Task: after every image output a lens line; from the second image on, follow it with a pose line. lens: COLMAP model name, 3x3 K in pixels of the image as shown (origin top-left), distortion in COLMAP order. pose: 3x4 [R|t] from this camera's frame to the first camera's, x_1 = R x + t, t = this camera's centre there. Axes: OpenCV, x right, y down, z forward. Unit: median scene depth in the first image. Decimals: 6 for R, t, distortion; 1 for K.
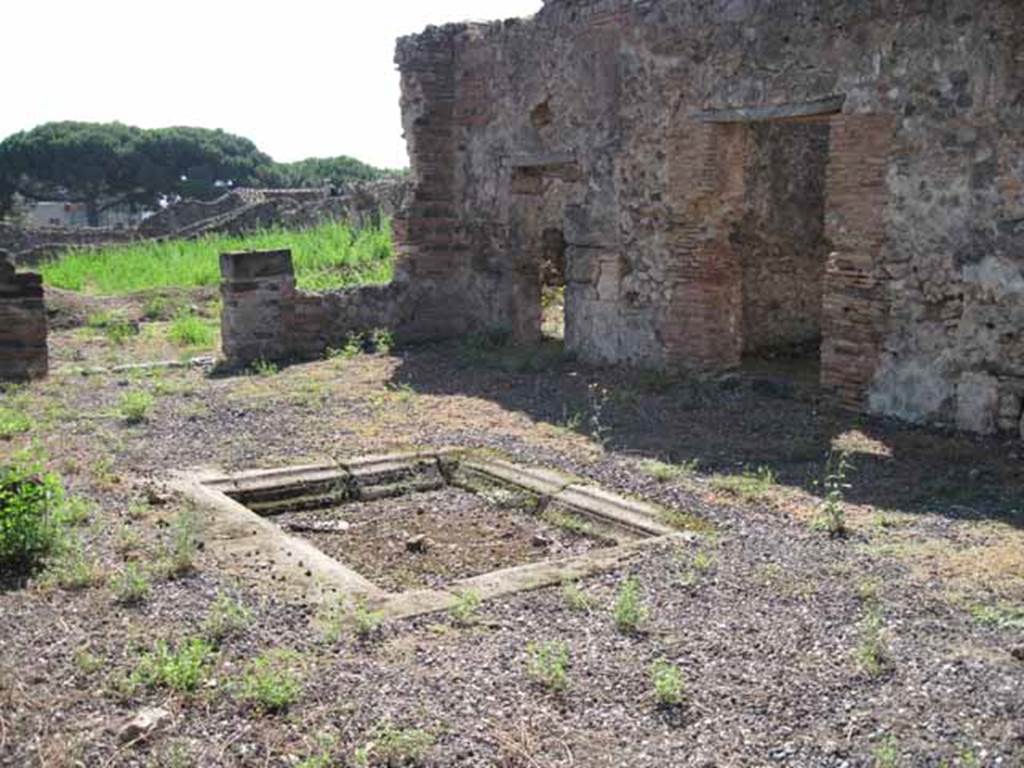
lens RADIAL K [[1060.6, 0, 518.0], [0, 1060.6, 387.0], [0, 0, 1]] dist [-0.094382, 0.000000]
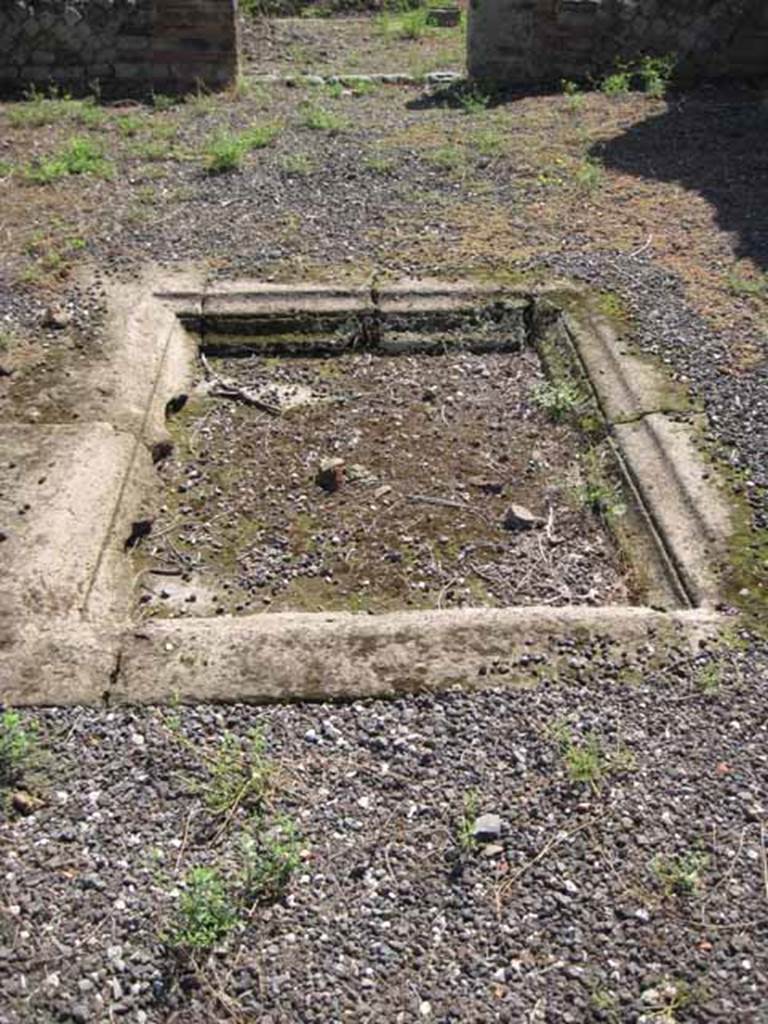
lens RADIAL K [[1060.6, 0, 386.8], [0, 1060.6, 503.4], [0, 0, 1]] dist [-0.094382, 0.000000]
pose [[0.842650, 0.279176, -0.460435, 0.191825], [-0.080541, 0.910824, 0.404862, -0.077786], [0.532403, -0.304073, 0.789991, 0.432643]]
